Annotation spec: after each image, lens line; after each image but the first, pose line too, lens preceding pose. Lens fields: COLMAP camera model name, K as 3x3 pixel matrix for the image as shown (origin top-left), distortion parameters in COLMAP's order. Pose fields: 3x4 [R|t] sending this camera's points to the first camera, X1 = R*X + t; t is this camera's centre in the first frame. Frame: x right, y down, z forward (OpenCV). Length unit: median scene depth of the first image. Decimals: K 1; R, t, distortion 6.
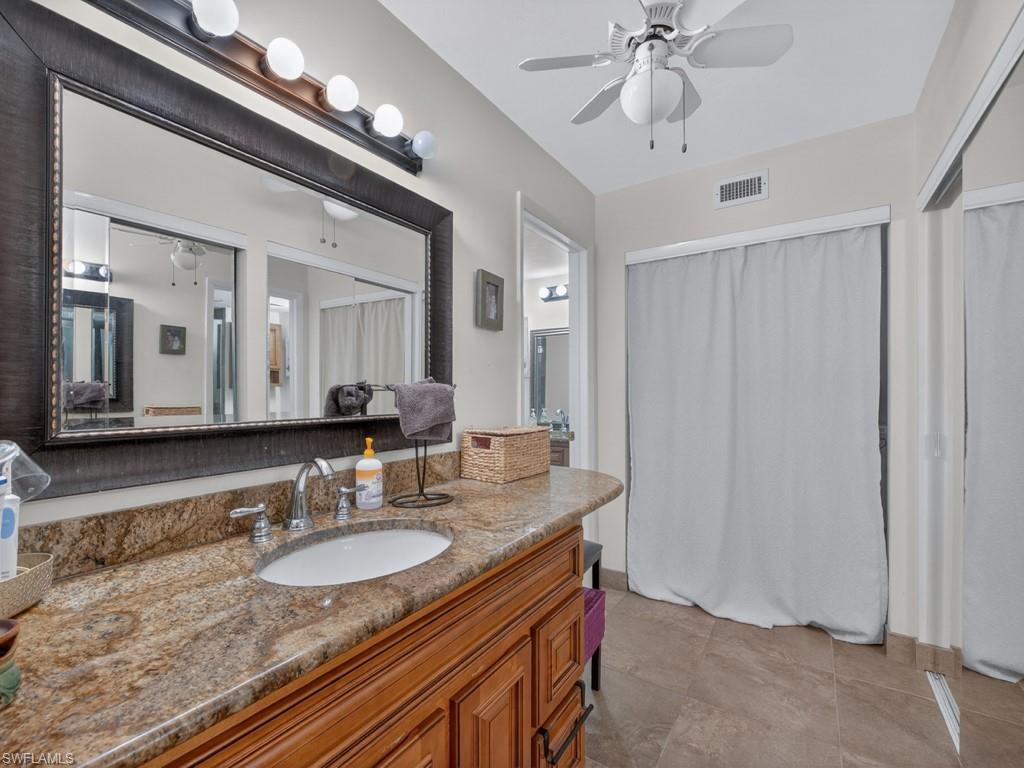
lens RADIAL K [[453.4, 0, 512.5], [0, 453.4, 387.7], [0, 0, 1]] dist [0.017612, 0.000223]
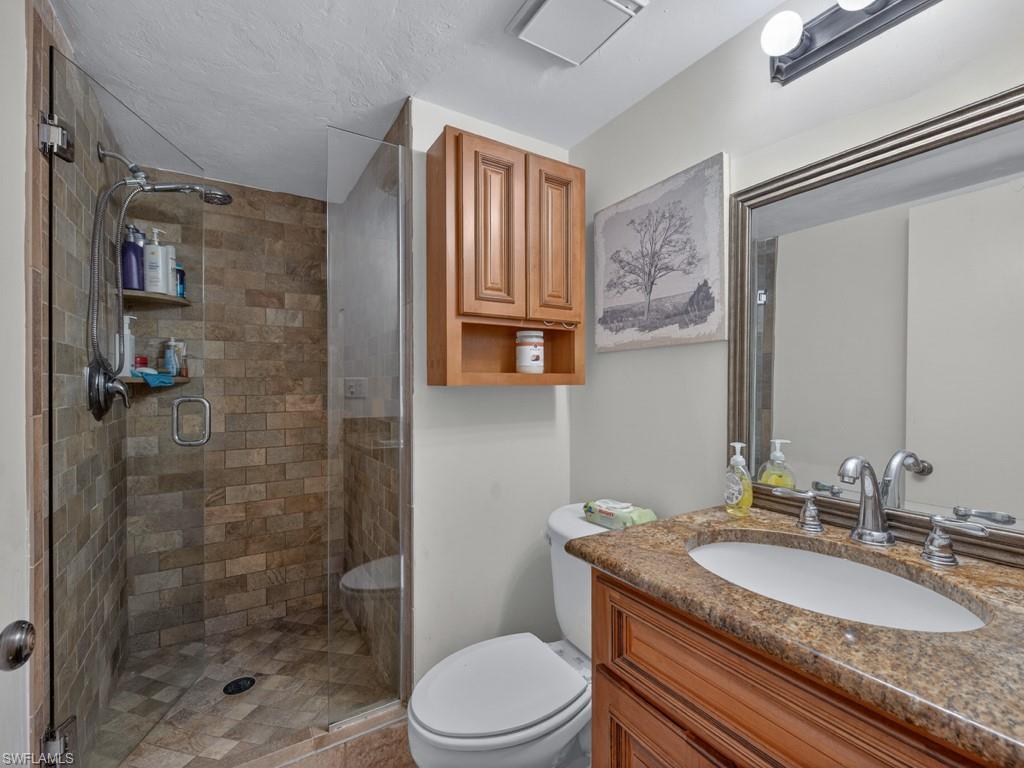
lens RADIAL K [[453.4, 0, 509.7], [0, 453.4, 381.7], [0, 0, 1]] dist [0.017612, 0.000223]
pose [[0.906232, 0.002640, -0.422772, 0.035820], [-0.000040, 0.999981, 0.006159, 0.004498], [0.422781, -0.005565, 0.906215, 0.657487]]
